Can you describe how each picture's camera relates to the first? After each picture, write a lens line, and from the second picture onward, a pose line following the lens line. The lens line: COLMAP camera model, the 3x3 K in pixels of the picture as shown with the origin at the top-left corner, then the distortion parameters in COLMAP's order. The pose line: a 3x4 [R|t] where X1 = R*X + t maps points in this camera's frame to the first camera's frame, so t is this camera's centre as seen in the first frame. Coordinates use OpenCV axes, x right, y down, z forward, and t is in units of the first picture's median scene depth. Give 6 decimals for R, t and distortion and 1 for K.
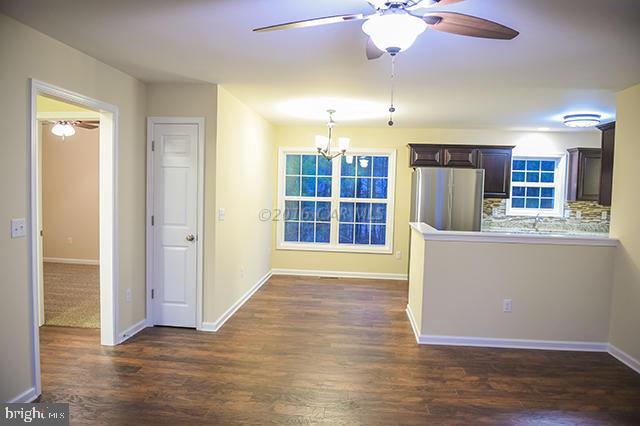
lens RADIAL K [[433.4, 0, 319.5], [0, 433.4, 210.6], [0, 0, 1]] dist [-0.051850, -0.002254]
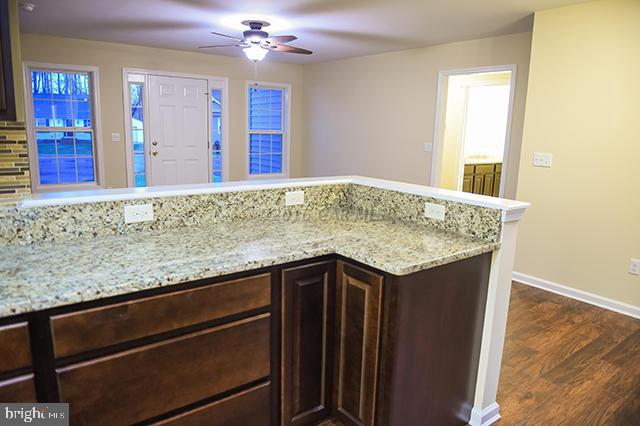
lens RADIAL K [[433.4, 0, 316.3], [0, 433.4, 212.9], [0, 0, 1]] dist [-0.051850, -0.002254]
pose [[-0.740501, 0.082317, -0.666994, 0.556432], [-0.085159, 0.972977, 0.214624, -0.026579], [0.666638, 0.215729, -0.713481, 1.081881]]
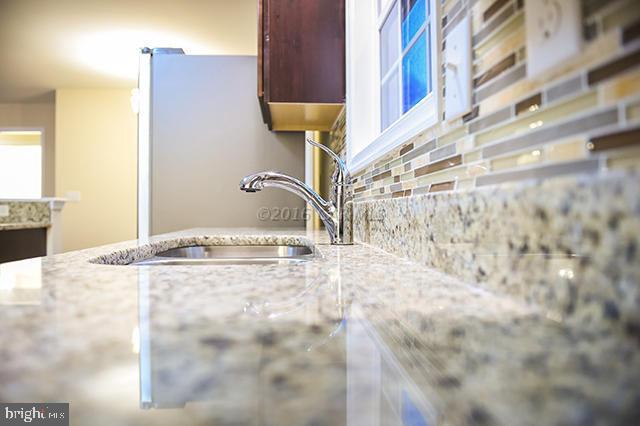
lens RADIAL K [[433.4, 0, 319.7], [0, 433.4, 214.5], [0, 0, 1]] dist [-0.051850, -0.002254]
pose [[0.168236, -0.026298, -0.985396, 0.809834], [-0.047643, 0.998259, -0.034775, 0.049231], [0.984595, 0.052798, 0.166691, 1.185780]]
